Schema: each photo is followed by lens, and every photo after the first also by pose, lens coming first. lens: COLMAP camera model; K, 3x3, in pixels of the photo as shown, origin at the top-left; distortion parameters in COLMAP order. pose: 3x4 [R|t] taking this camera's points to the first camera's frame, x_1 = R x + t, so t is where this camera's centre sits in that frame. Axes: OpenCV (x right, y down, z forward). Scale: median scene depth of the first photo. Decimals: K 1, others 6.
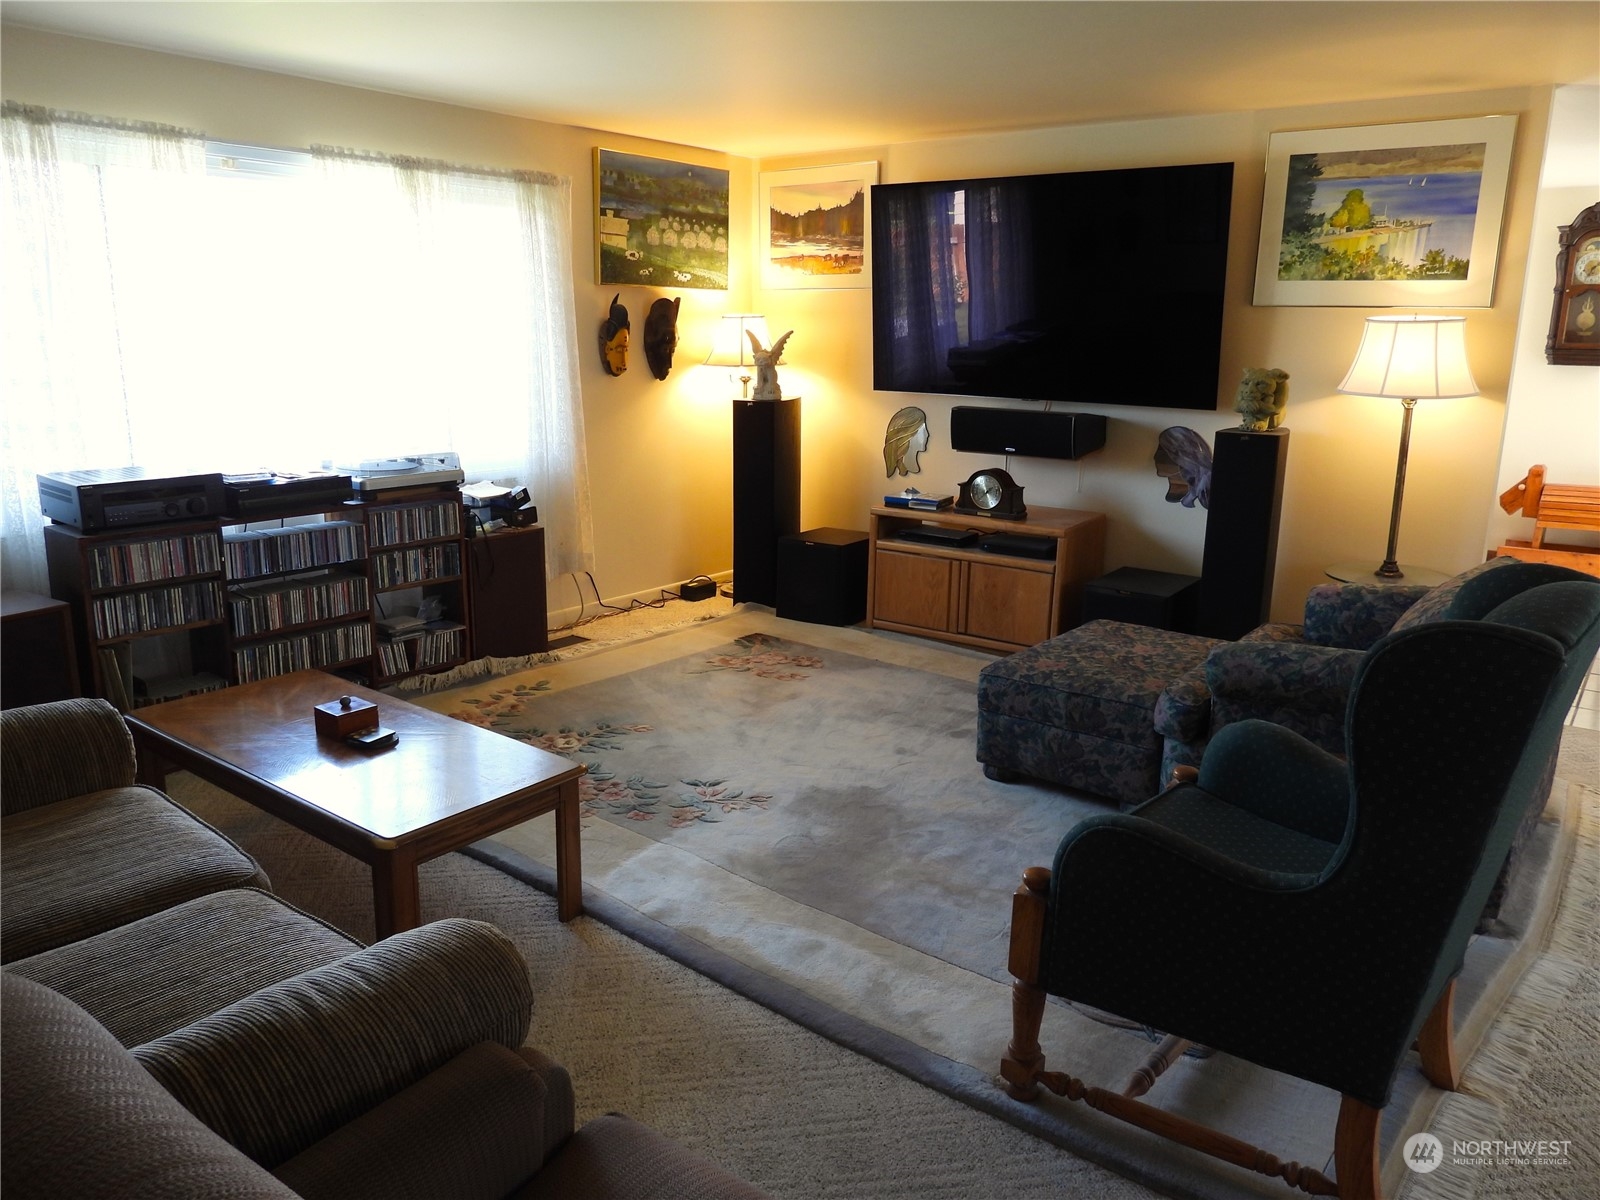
lens RADIAL K [[1146.7, 0, 805.8], [0, 1146.7, 602.4], [0, 0, 1]] dist [-0.015617, 0.002186]
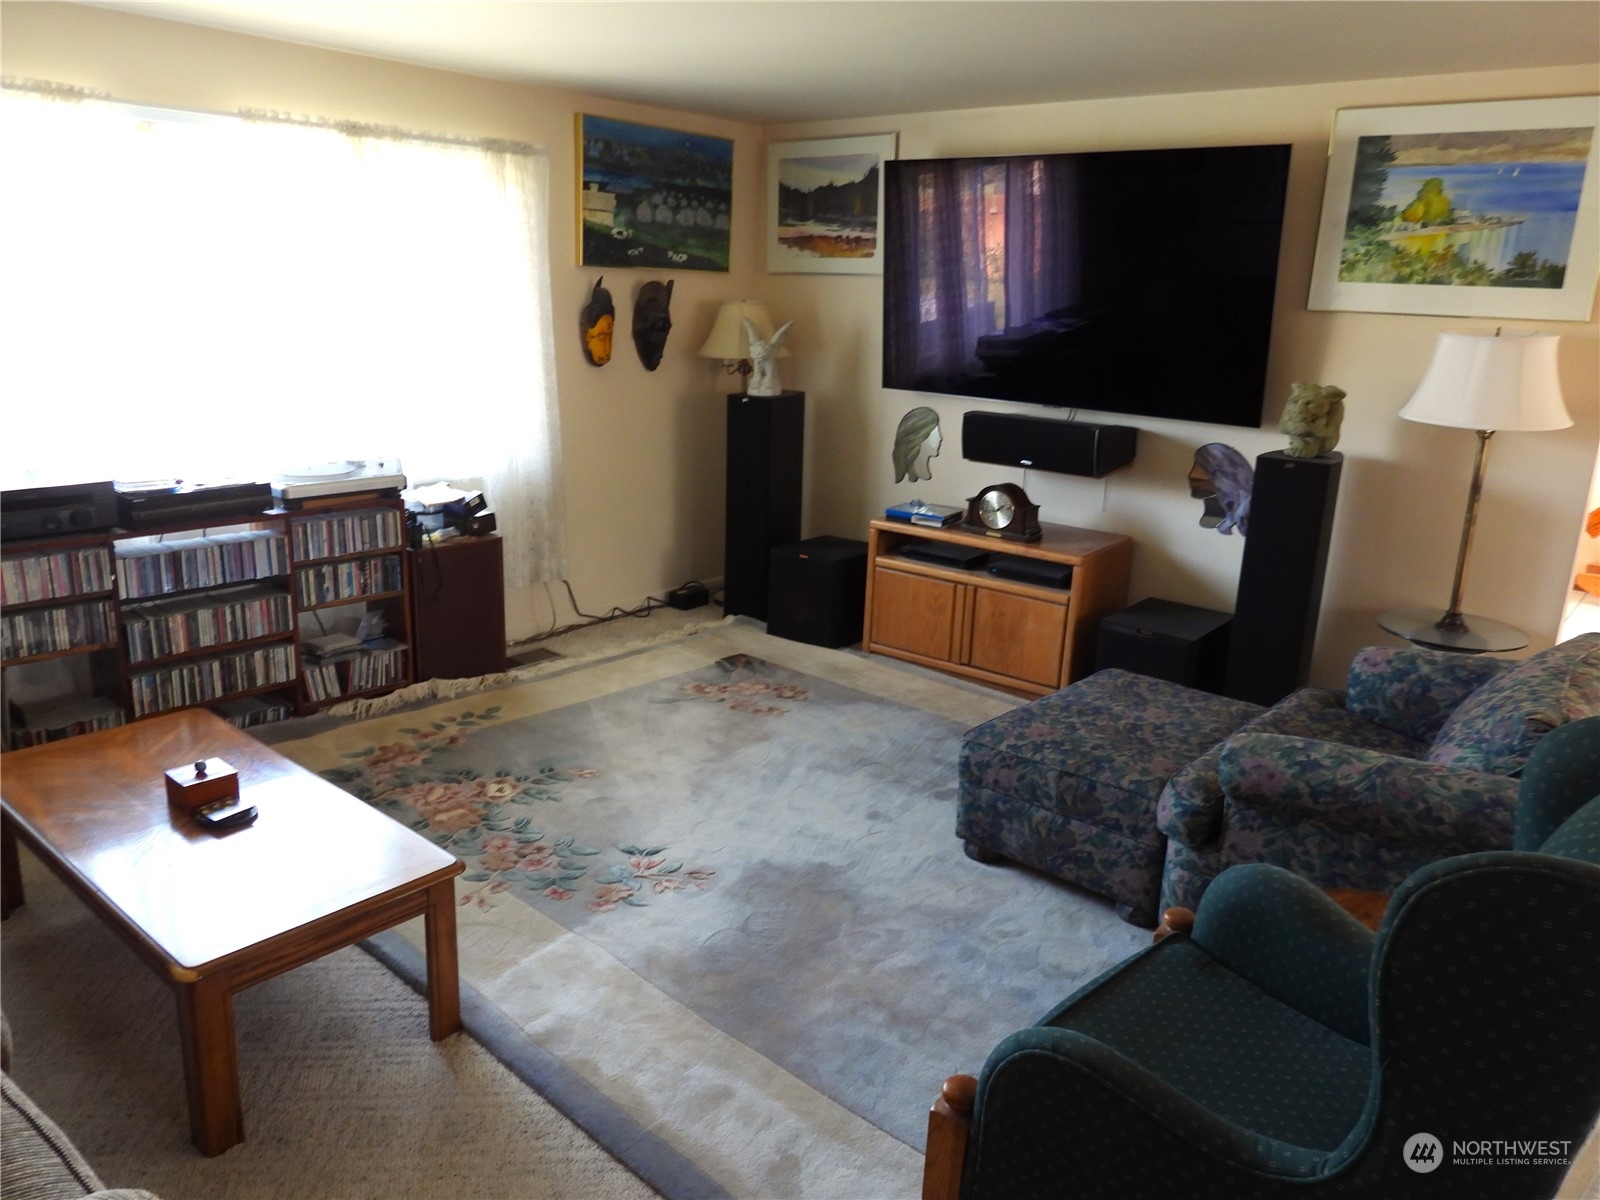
lens RADIAL K [[1146.7, 0, 805.8], [0, 1146.7, 602.4], [0, 0, 1]] dist [-0.015617, 0.002186]
pose [[0.998439, 0.034423, -0.043987, 0.061065], [-0.033168, 0.999031, 0.028934, -0.054719], [0.044940, -0.027430, 0.998613, 0.118790]]
